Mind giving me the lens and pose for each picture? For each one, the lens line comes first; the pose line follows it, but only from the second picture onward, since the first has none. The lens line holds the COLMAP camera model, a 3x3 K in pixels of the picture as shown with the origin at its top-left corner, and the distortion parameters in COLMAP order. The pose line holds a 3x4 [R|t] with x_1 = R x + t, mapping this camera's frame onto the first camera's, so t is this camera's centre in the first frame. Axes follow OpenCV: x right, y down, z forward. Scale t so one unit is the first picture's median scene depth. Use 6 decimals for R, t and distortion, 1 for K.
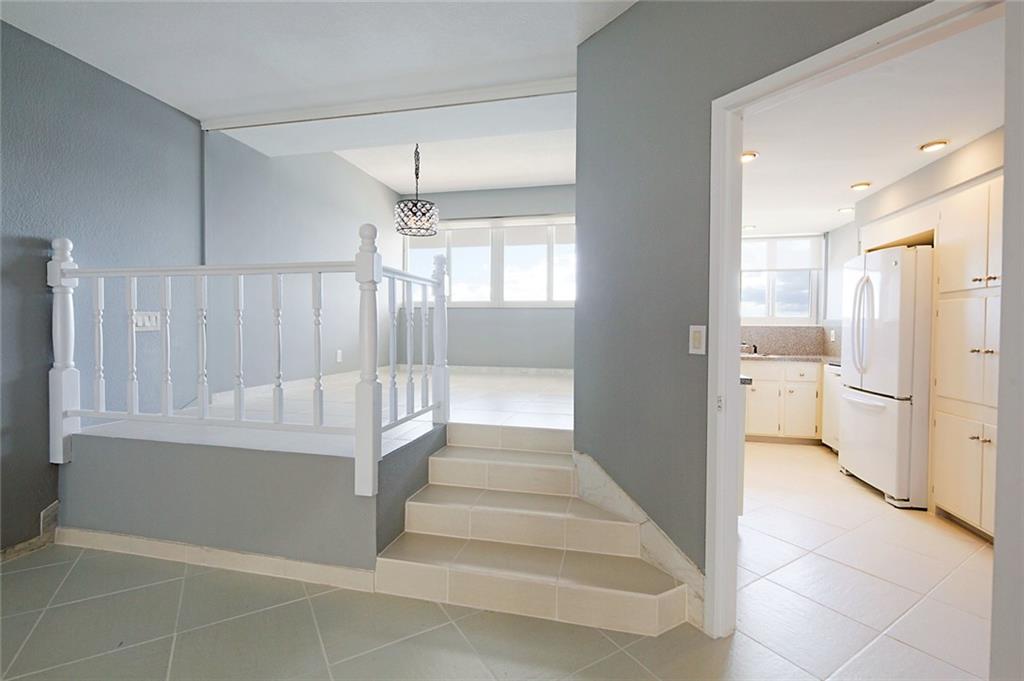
lens RADIAL K [[463.1, 0, 493.2], [0, 463.1, 326.4], [0, 0, 1]] dist [-0.004070, -0.000327]
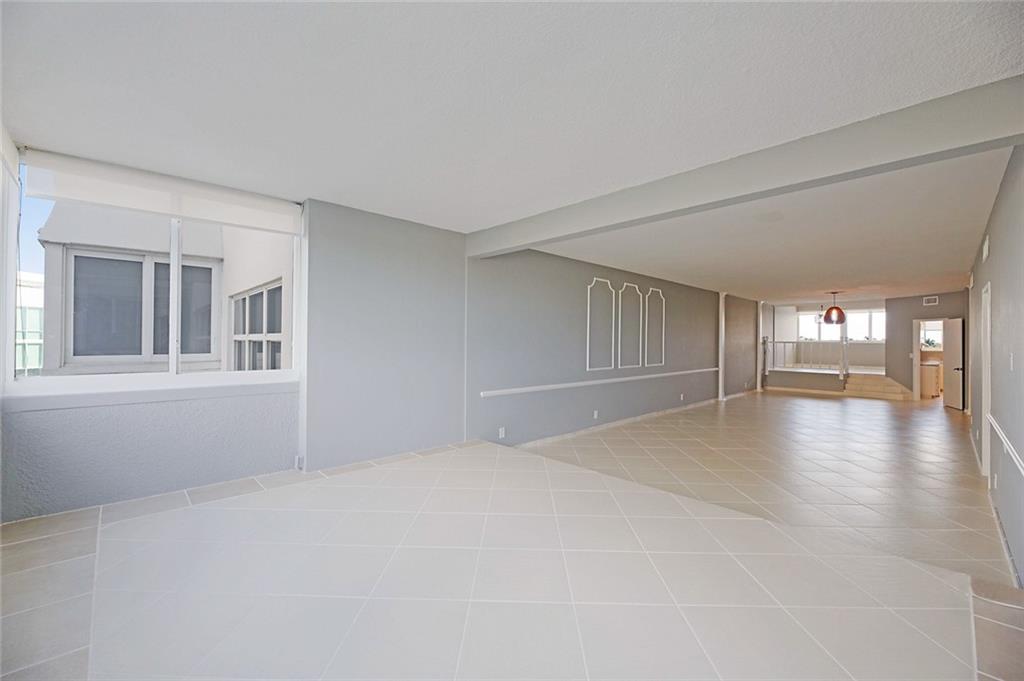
lens RADIAL K [[413.6, 0, 516.5], [0, 413.6, 335.2], [0, 0, 1]] dist [0.001985, -0.000357]
pose [[0.846372, -0.008414, -0.532526, -0.713422], [-0.001736, 0.999826, -0.018557, -0.086596], [0.532590, 0.016631, 0.846210, -4.402779]]
